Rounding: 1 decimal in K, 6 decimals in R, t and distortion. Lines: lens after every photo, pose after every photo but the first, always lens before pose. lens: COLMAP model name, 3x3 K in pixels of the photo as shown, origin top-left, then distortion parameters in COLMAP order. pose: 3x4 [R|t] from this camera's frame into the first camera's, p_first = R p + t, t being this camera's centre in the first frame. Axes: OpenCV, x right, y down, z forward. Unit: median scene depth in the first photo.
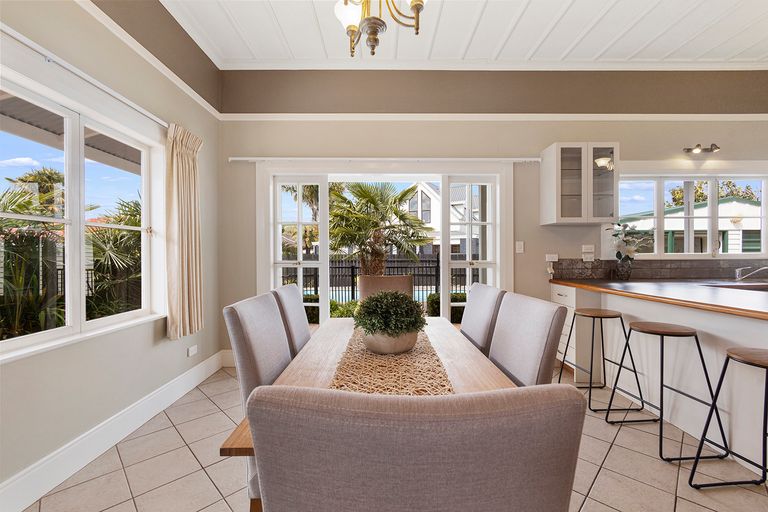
lens RADIAL K [[329.4, 0, 387.1], [0, 329.4, 253.8], [0, 0, 1]] dist [-0.000479, -0.000208]
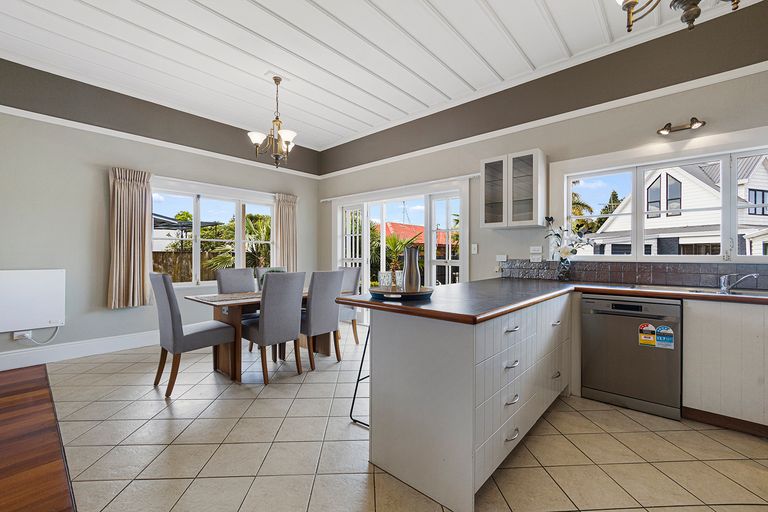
lens RADIAL K [[329.4, 0, 387.1], [0, 329.4, 253.8], [0, 0, 1]] dist [-0.000479, -0.000208]
pose [[0.742110, 0.002854, -0.670272, 0.963867], [-0.002909, 0.999995, 0.001037, -0.003274], [0.670272, 0.001180, 0.742115, -0.086220]]
